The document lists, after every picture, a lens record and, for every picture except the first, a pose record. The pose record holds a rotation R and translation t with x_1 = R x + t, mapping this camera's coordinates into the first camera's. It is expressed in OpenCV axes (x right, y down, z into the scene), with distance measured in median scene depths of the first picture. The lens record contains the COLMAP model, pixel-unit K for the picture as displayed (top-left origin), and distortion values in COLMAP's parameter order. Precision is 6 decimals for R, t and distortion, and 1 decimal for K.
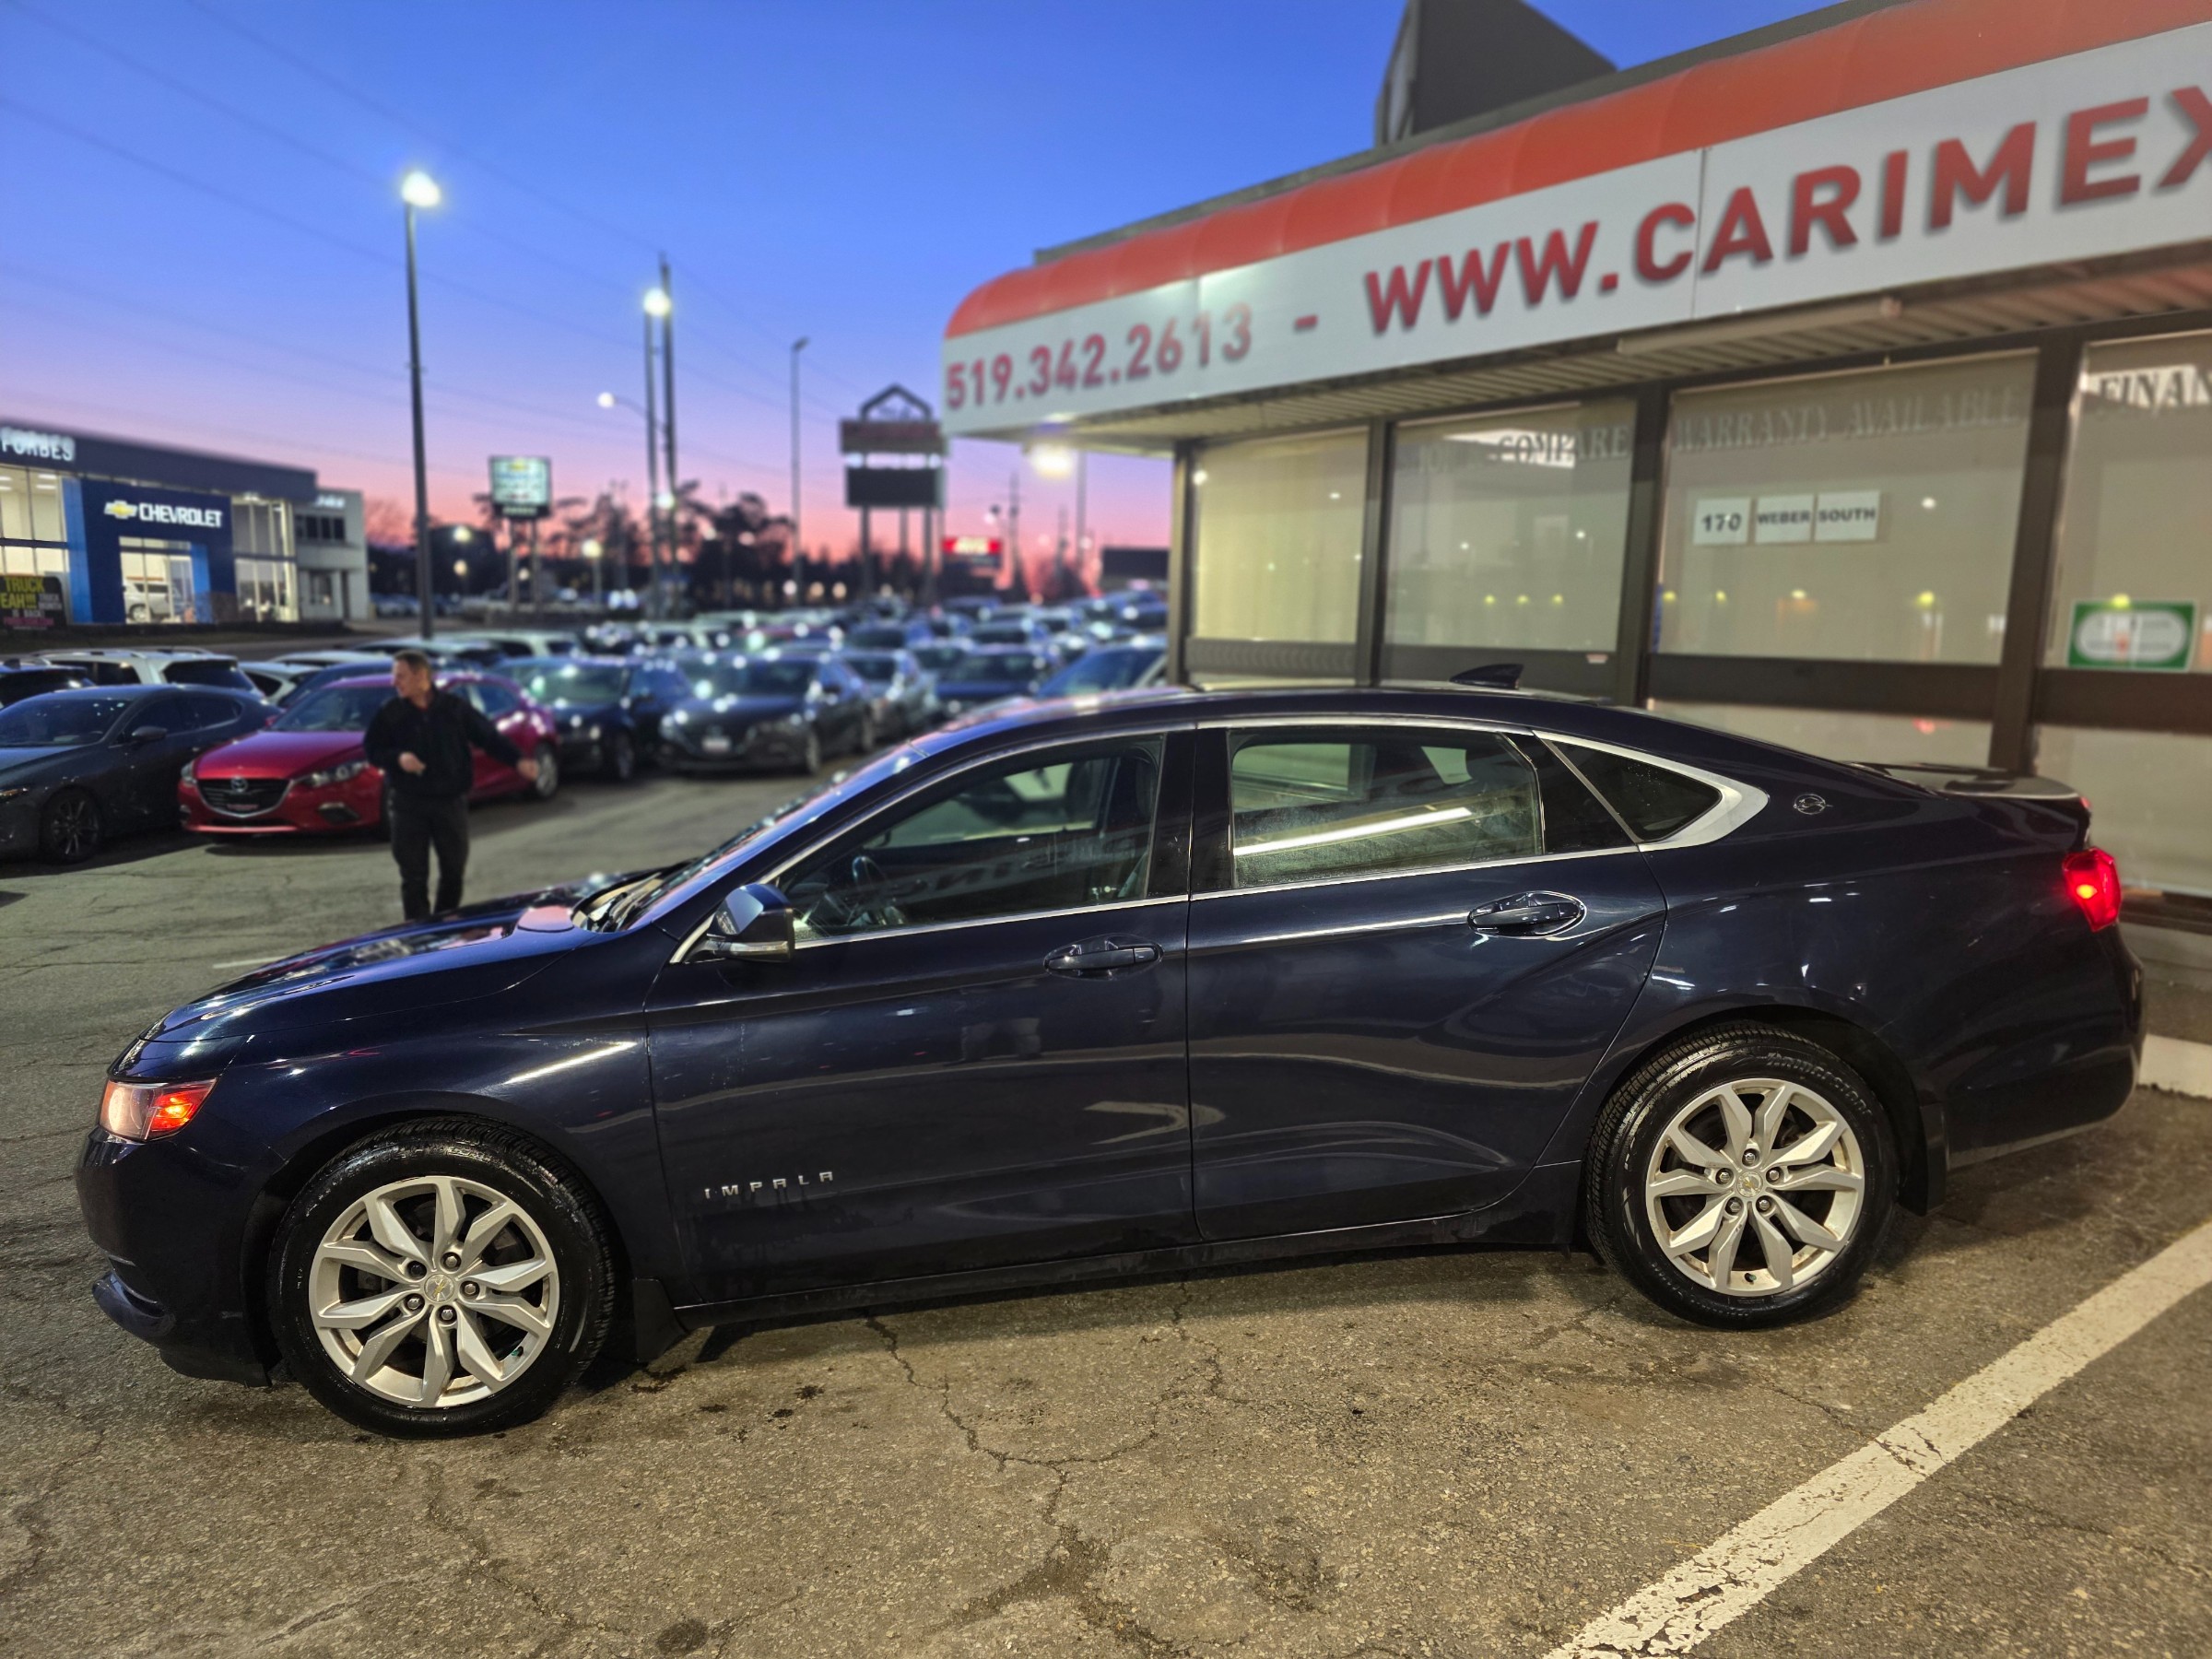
lens RADIAL K [[1501.0, 0, 1104.0], [0, 1501.0, 835.8], [0, 0, 1]] dist [0.018551, -0.002379]
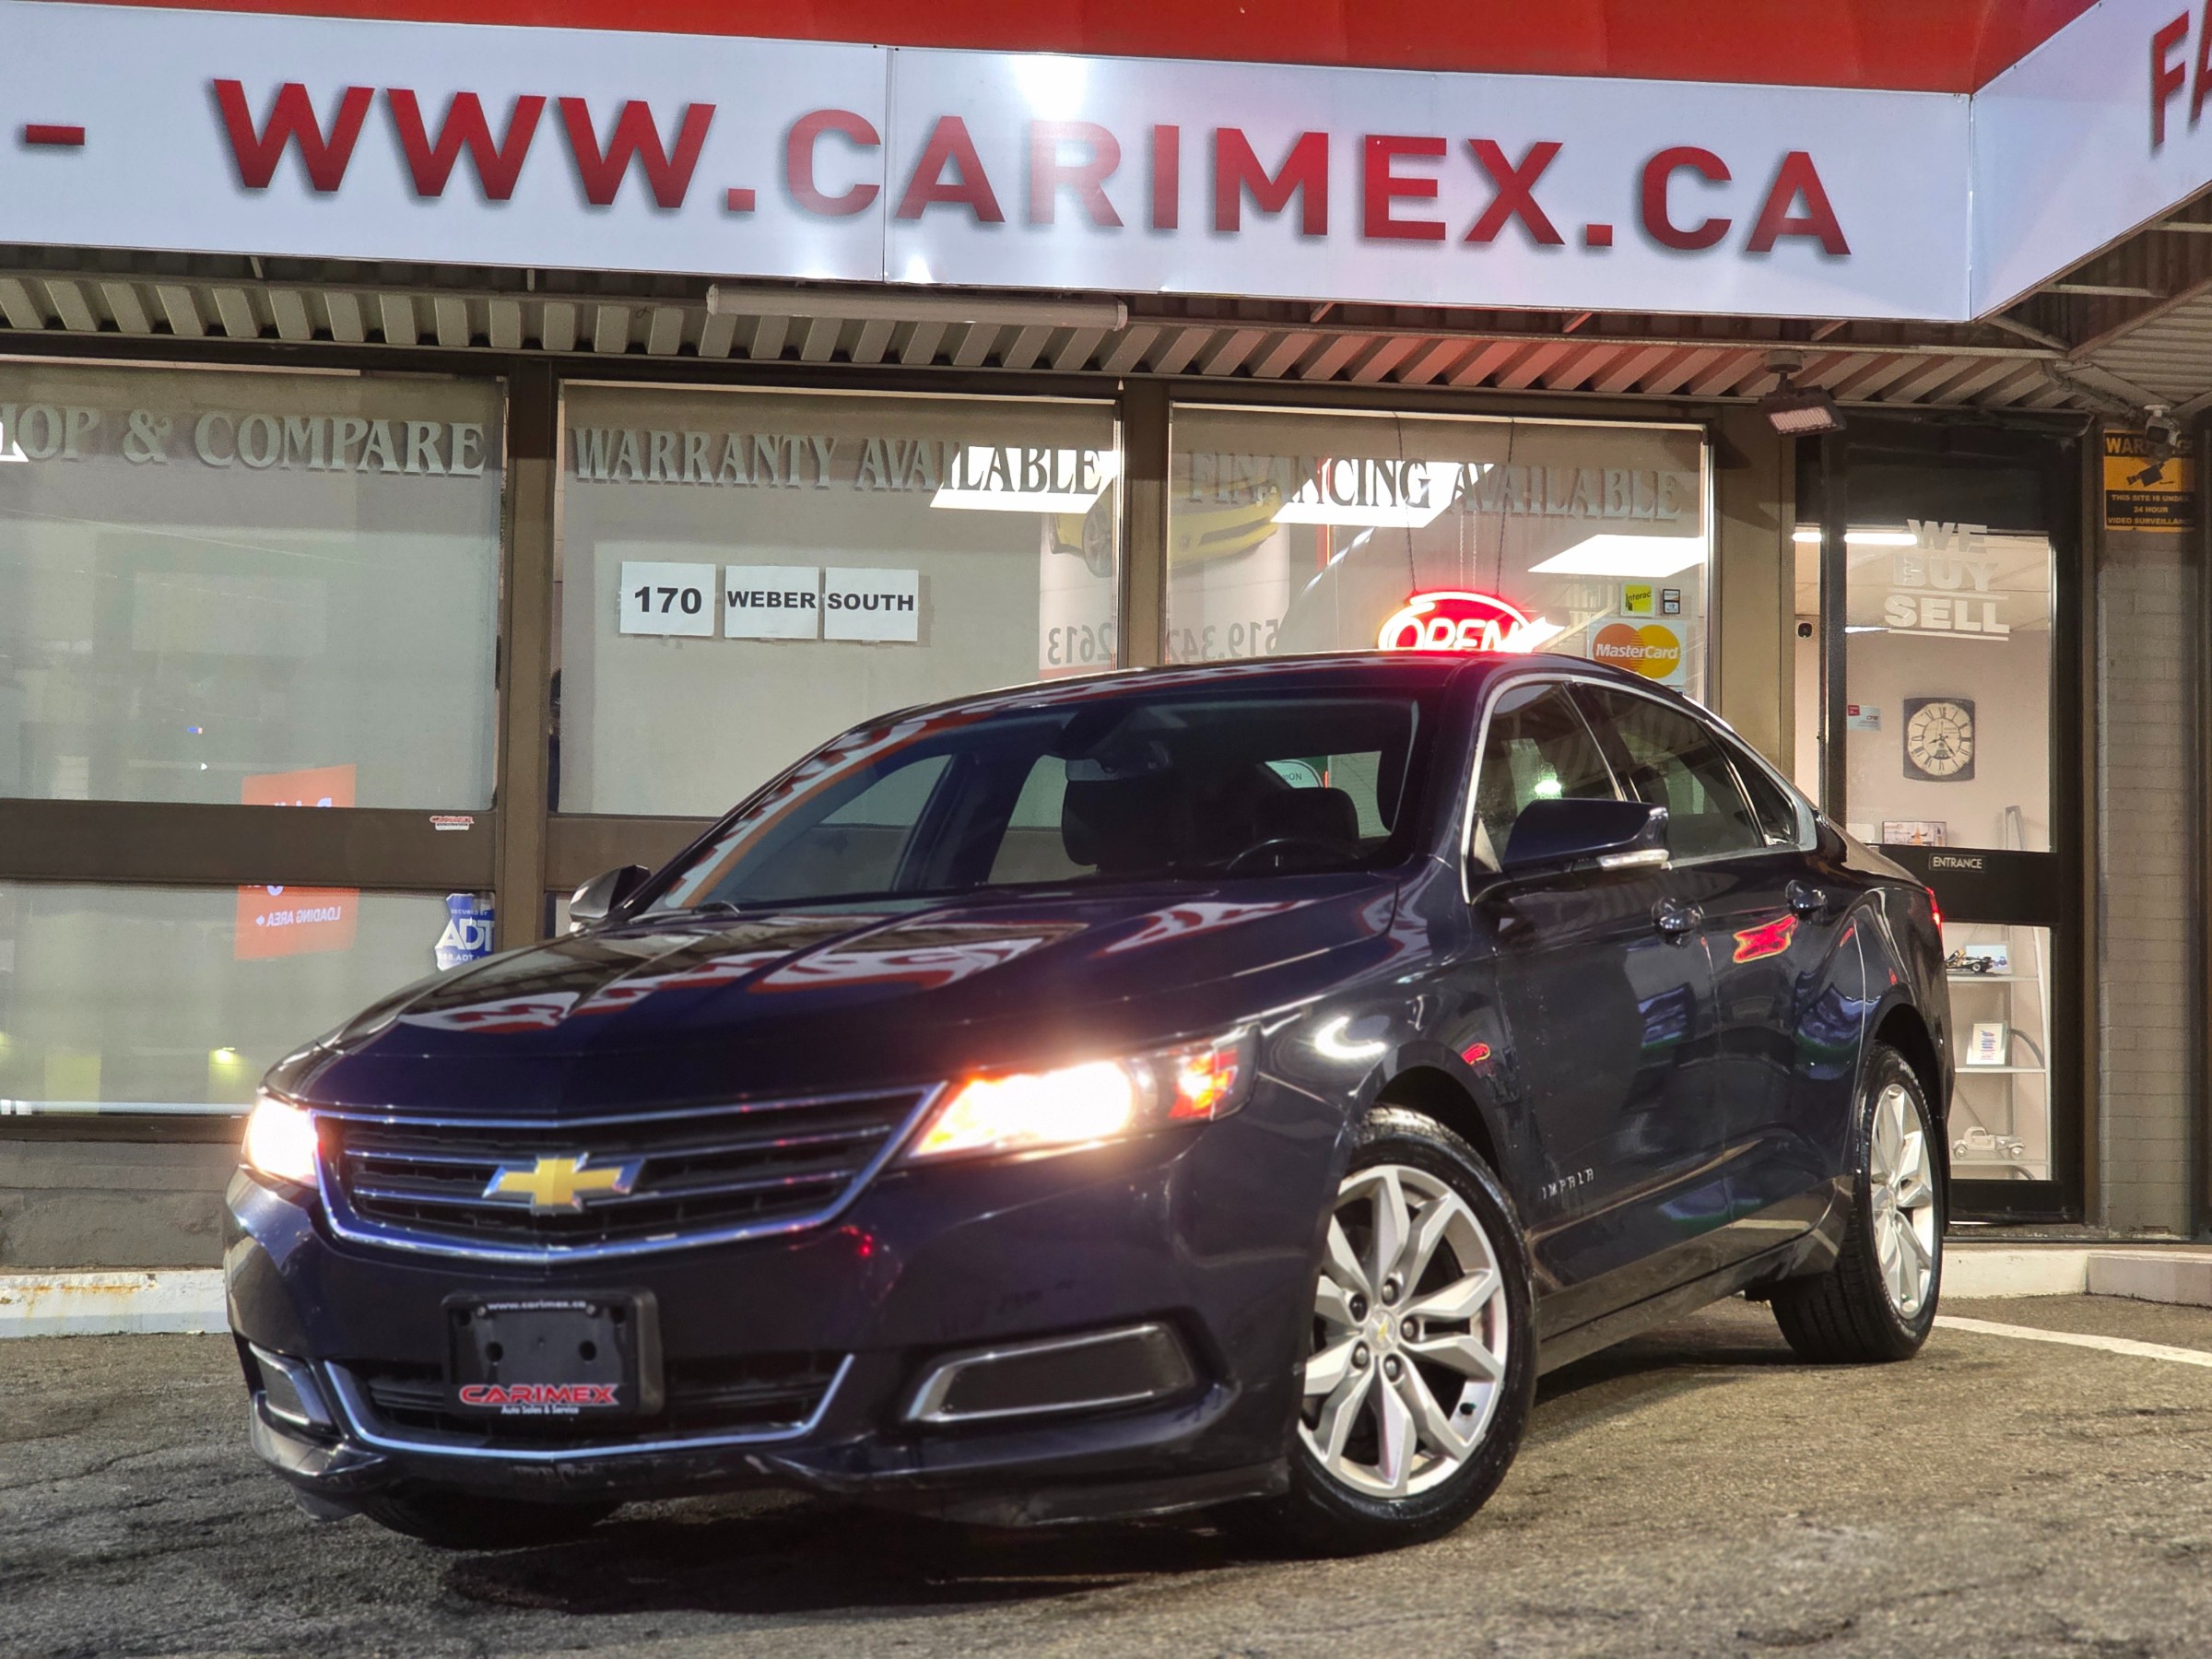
lens RADIAL K [[4407.3, 0, 1104.5], [0, 4407.3, 828.6], [0, 0, 1]] dist [0.224072, 0.000000]
pose [[0.472520, 0.058400, 0.879383, -1.144243], [0.133344, 0.981578, -0.136837, 0.161227], [-0.871174, 0.181919, 0.456028, 0.048940]]
